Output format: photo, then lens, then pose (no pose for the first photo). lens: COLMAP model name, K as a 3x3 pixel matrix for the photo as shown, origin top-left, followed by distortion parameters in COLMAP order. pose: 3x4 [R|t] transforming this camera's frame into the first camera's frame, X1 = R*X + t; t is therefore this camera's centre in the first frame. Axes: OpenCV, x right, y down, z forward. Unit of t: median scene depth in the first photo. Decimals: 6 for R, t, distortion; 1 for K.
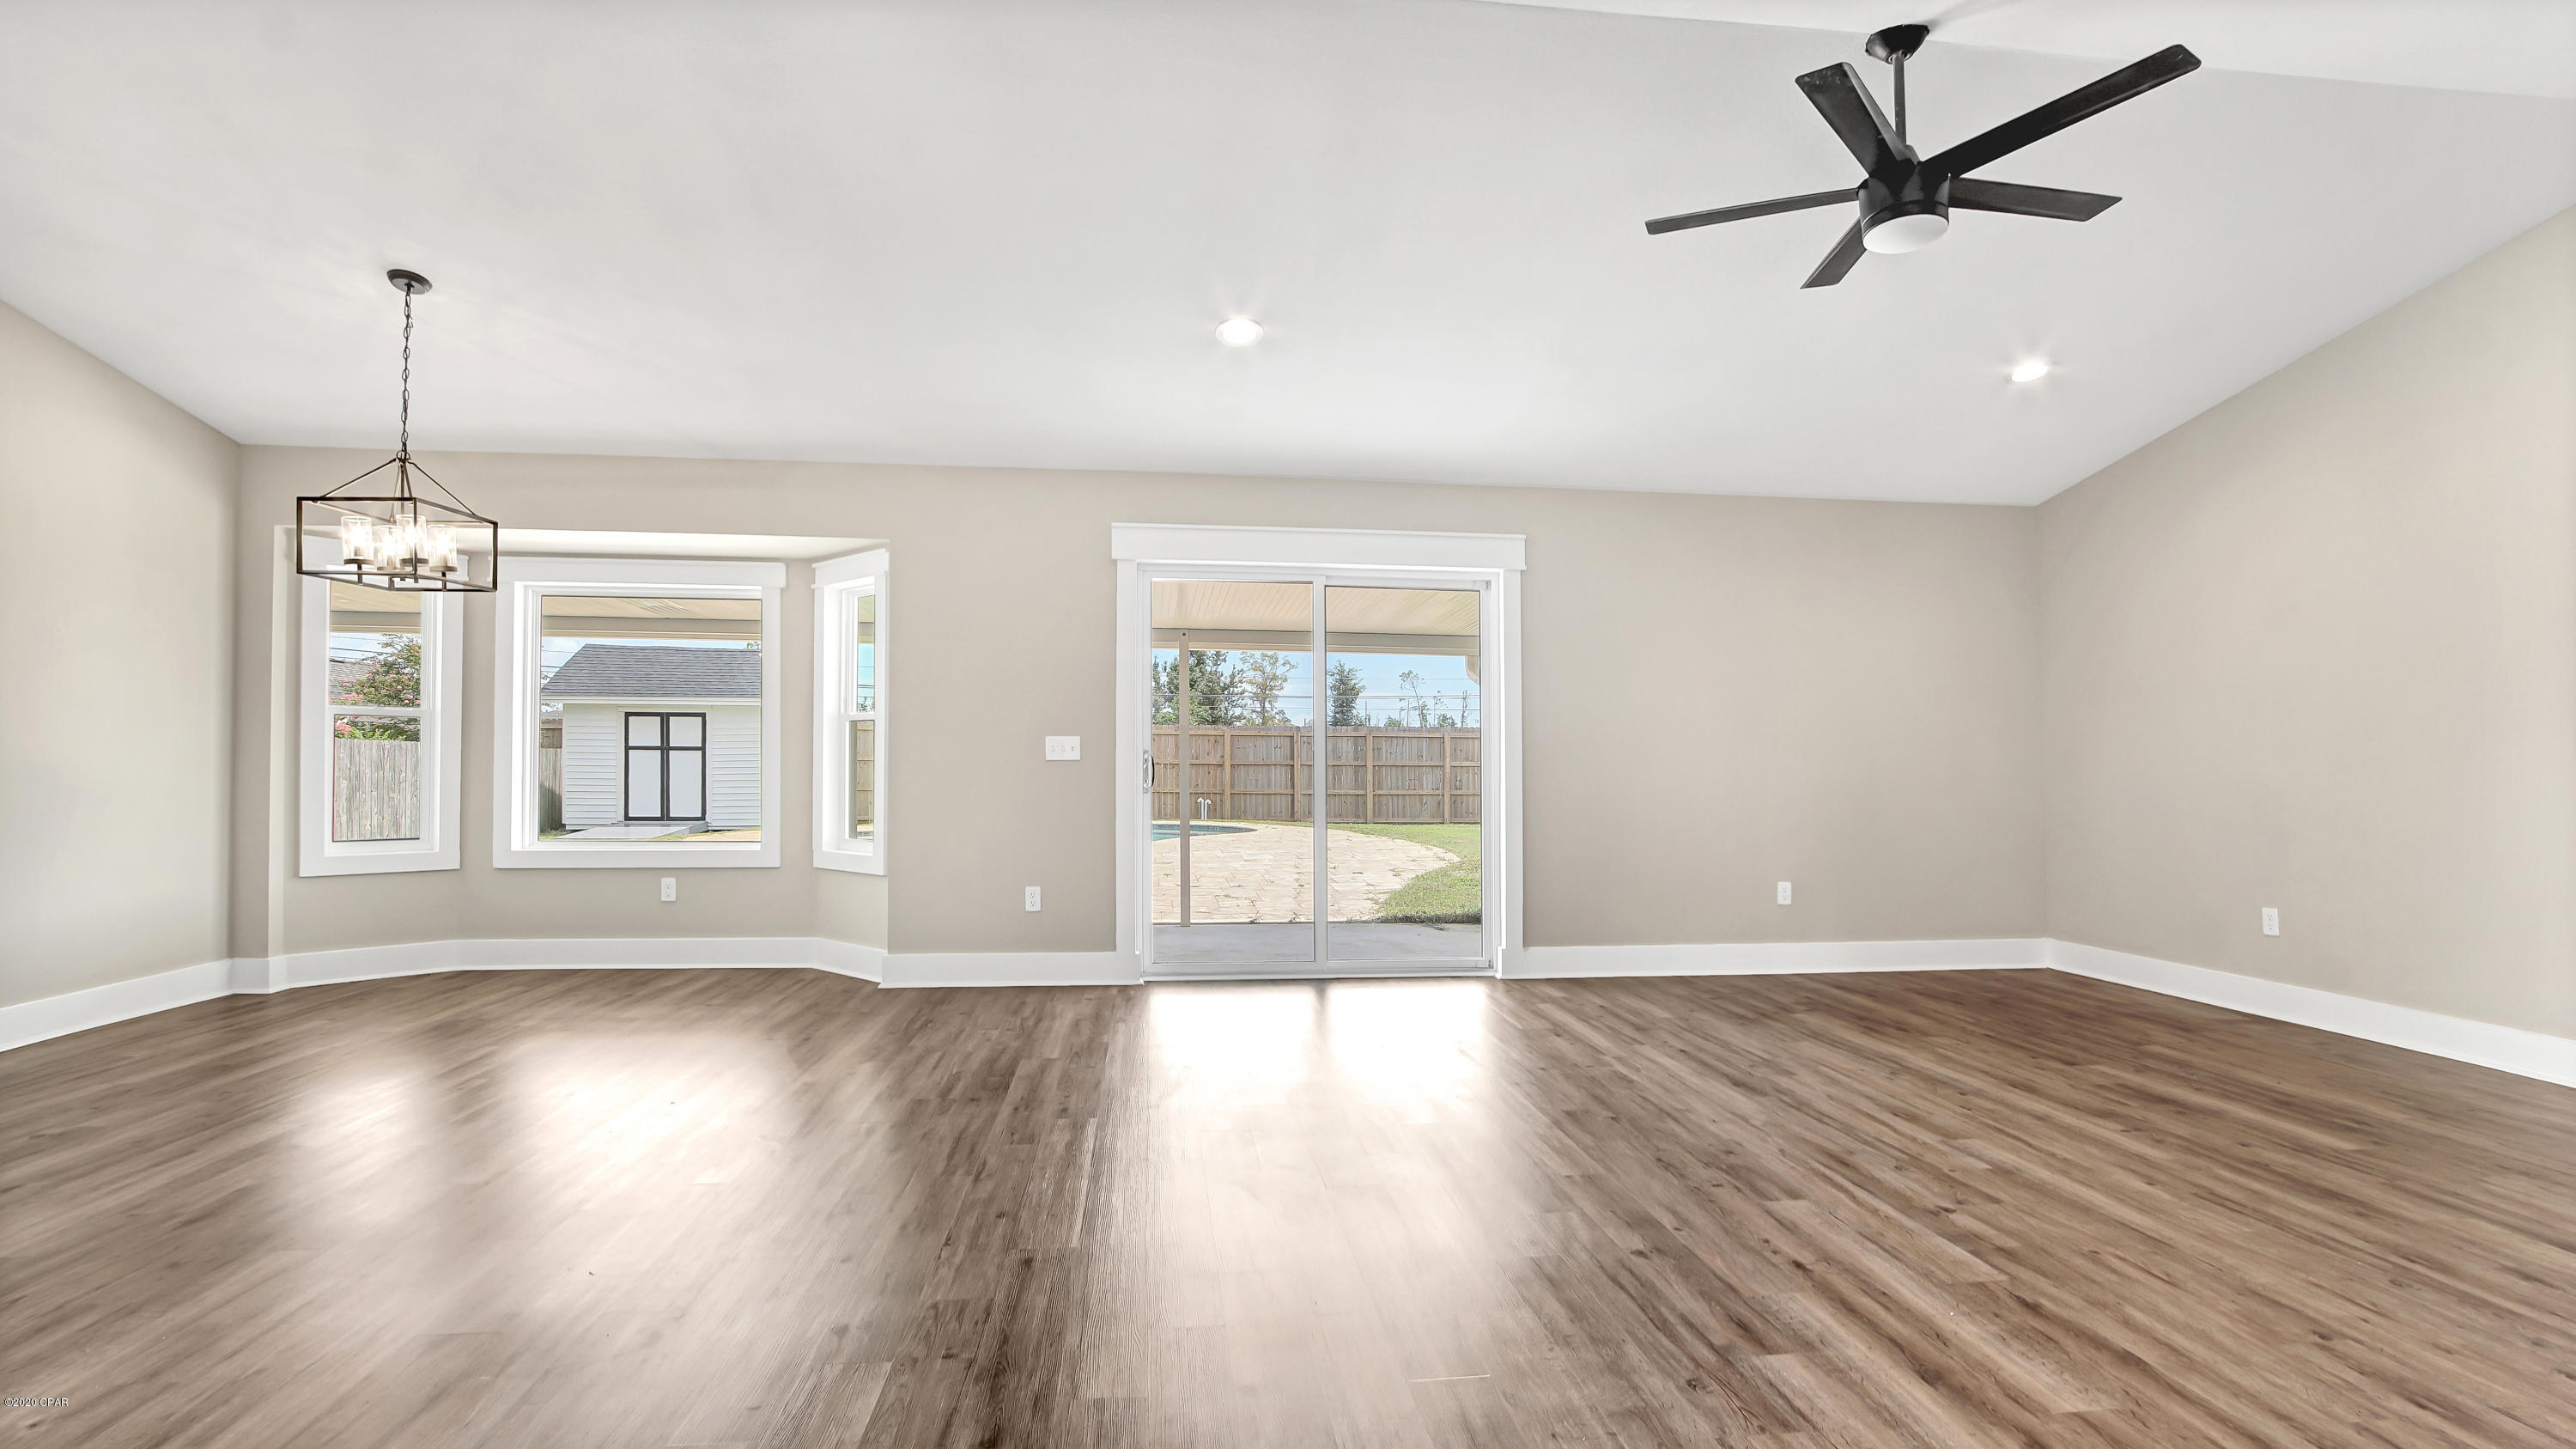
lens RADIAL K [[1158.5, 0, 1280.0], [0, 1158.5, 737.9], [0, 0, 1]] dist [-0.033897, 0.010699]
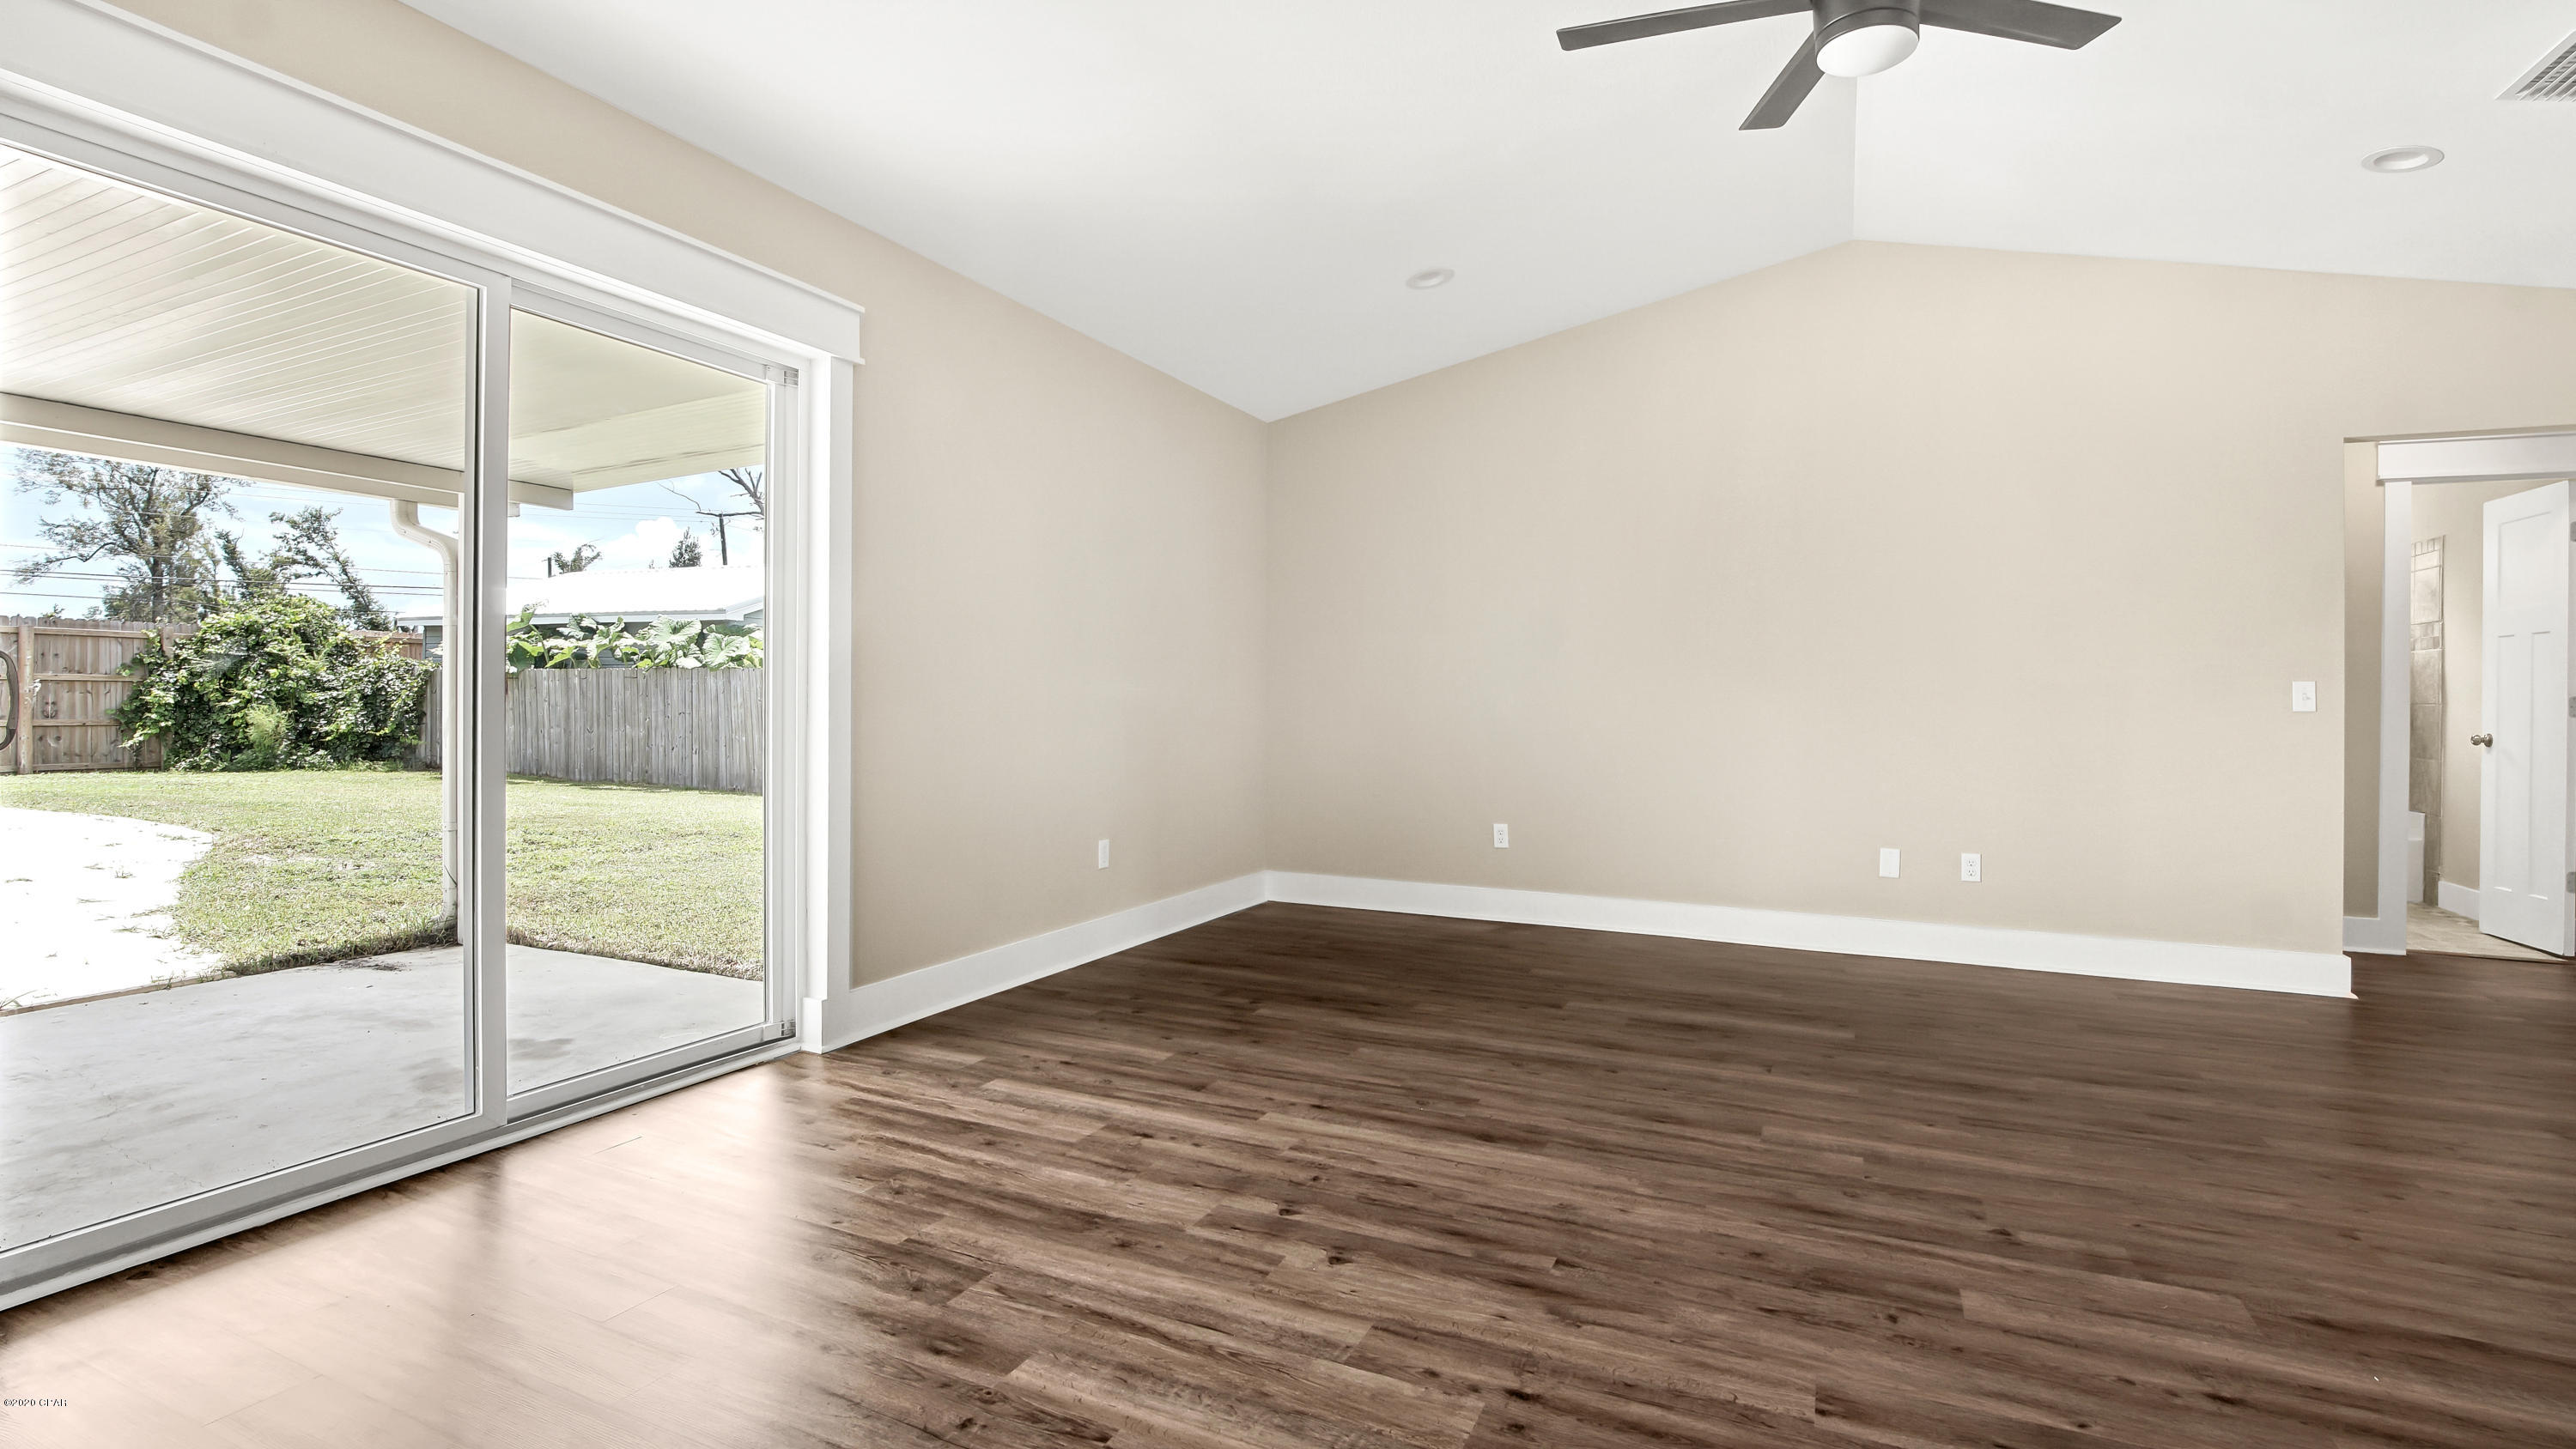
lens RADIAL K [[1191.7, 0, 1304.0], [0, 1191.7, 703.7], [0, 0, 1]] dist [-0.021715, 0.001151]
pose [[0.509669, -0.004456, 0.860359, -0.217701], [-0.031181, 0.999234, 0.023647, 0.008073], [-0.859805, -0.038879, 0.509140, 0.513628]]
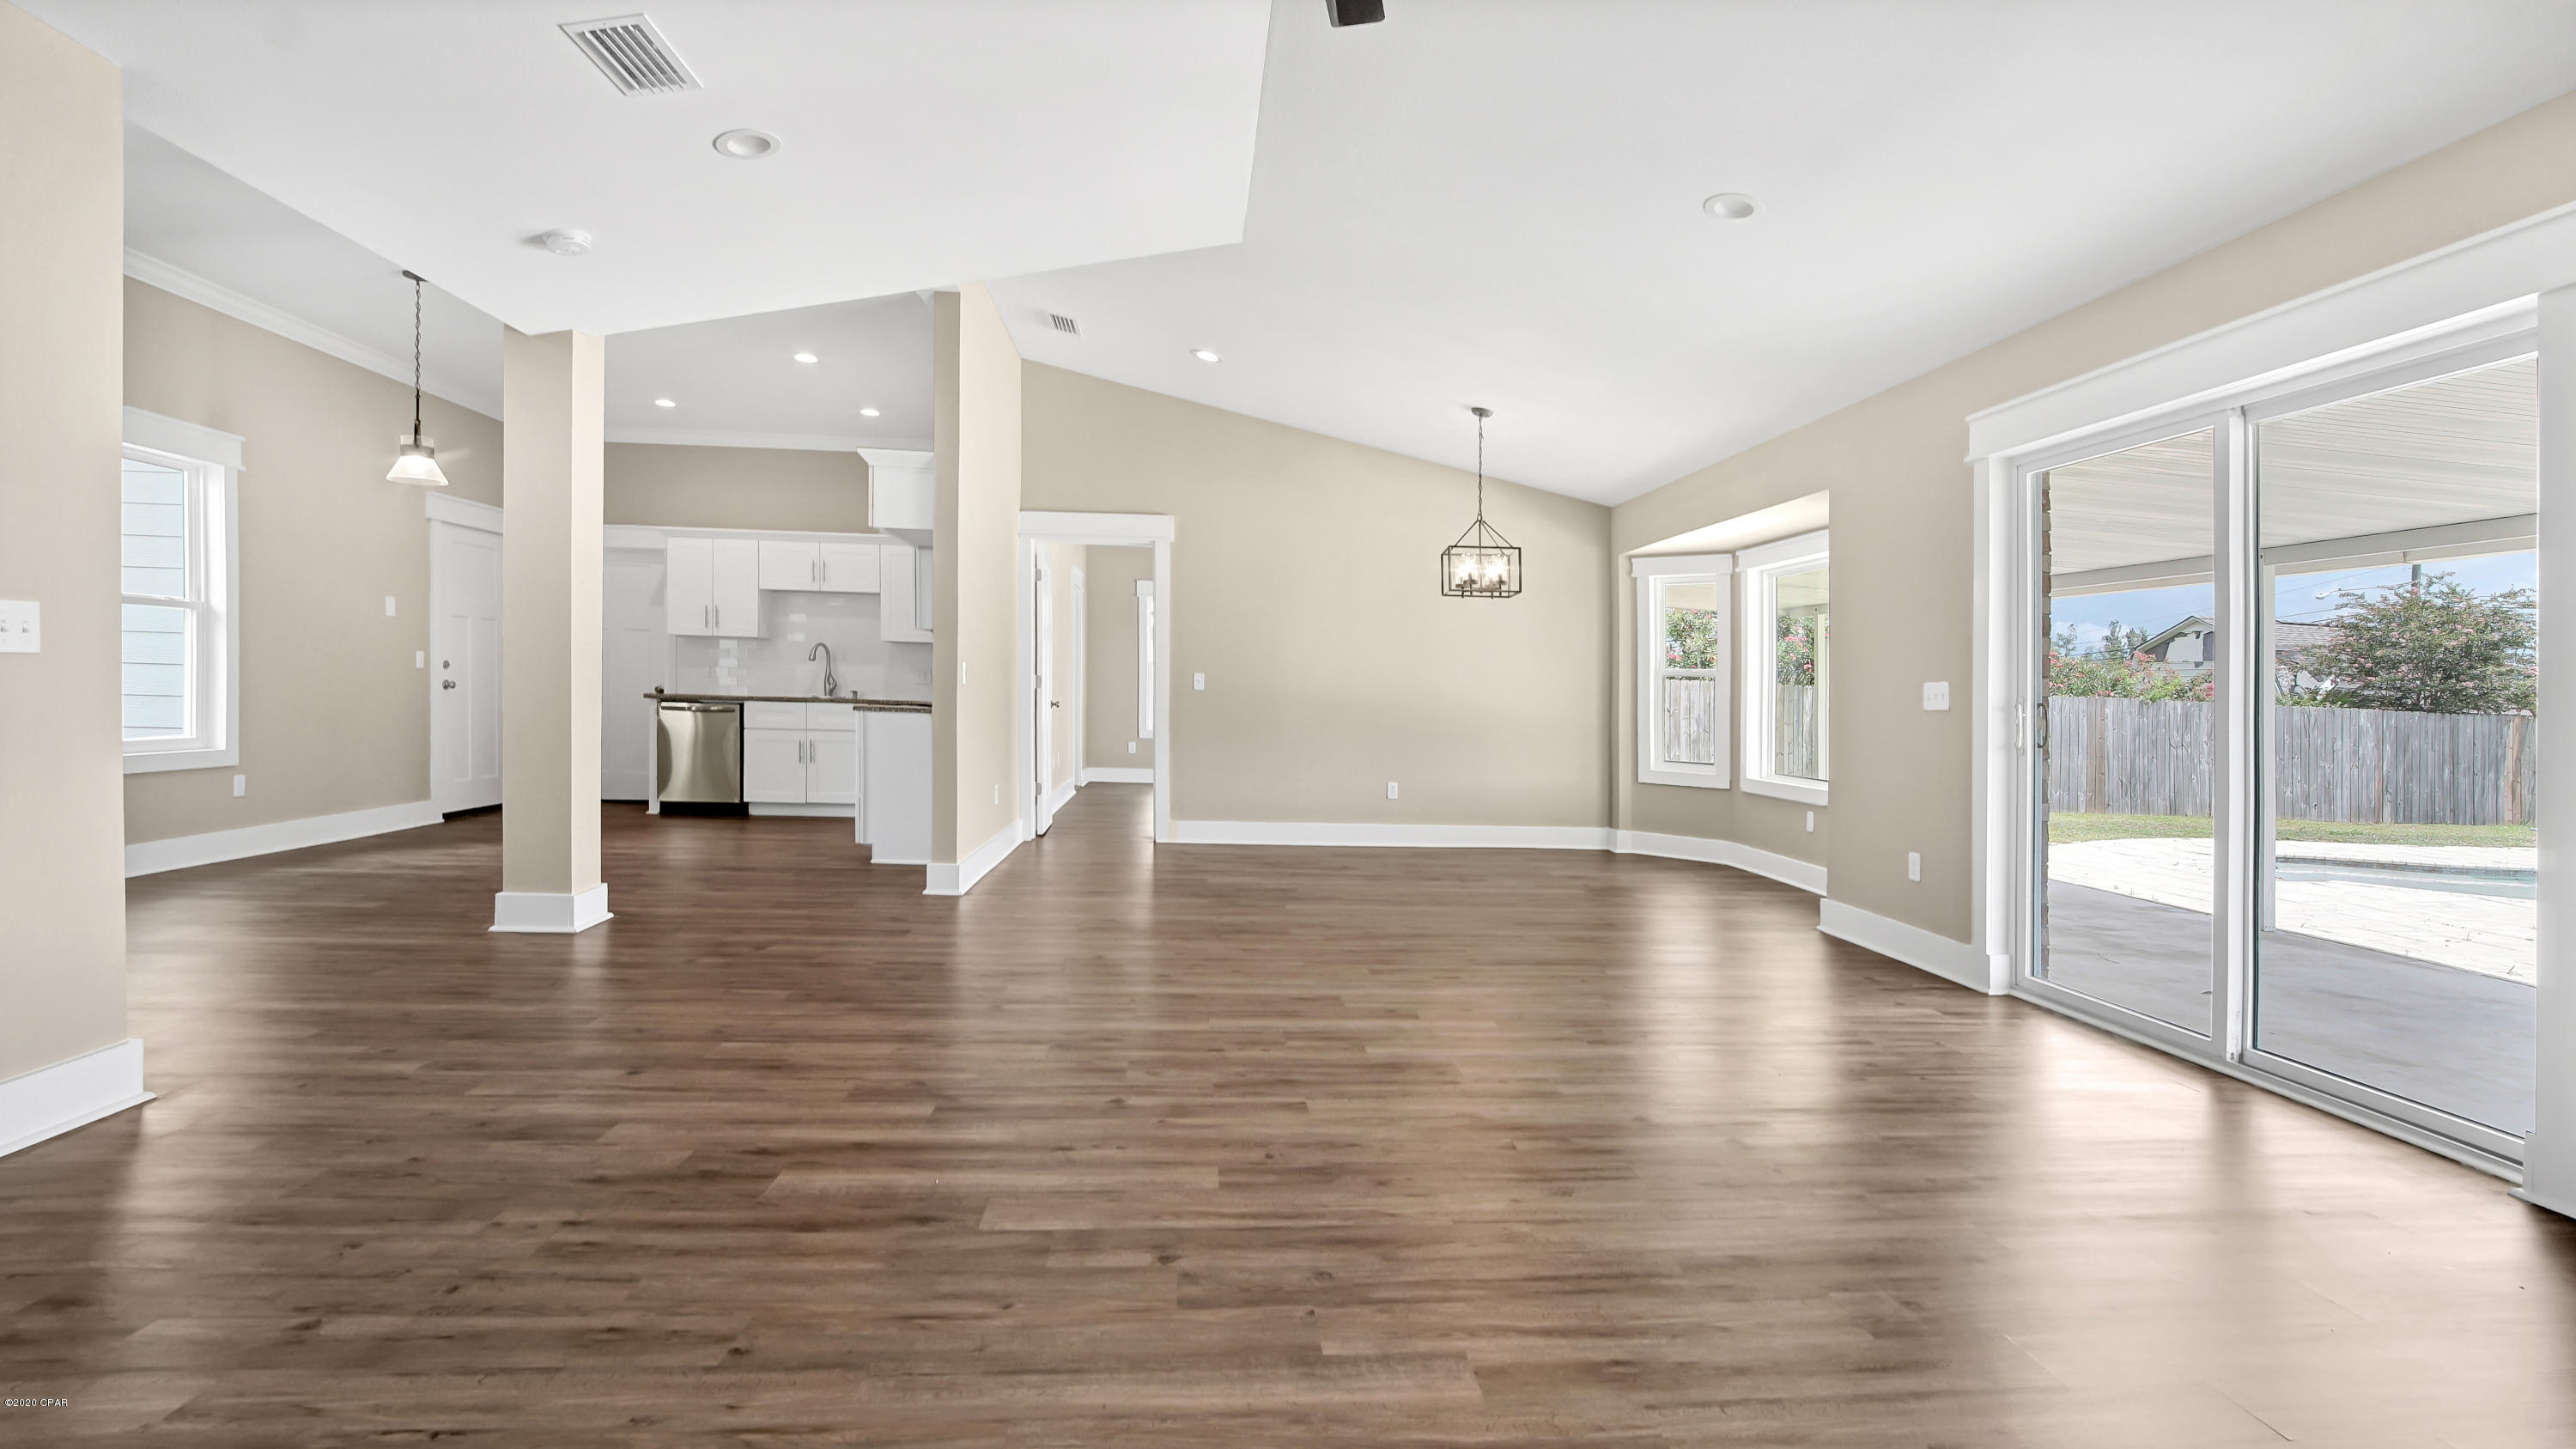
lens RADIAL K [[1168.2, 0, 1306.4], [0, 1168.2, 708.8], [0, 0, 1]] dist [-0.015112, -0.000192]
pose [[-0.015615, 0.004766, -0.999867, 0.691059], [-0.007296, 0.999961, 0.004881, 0.018849], [0.999851, 0.007371, -0.015579, 0.558069]]
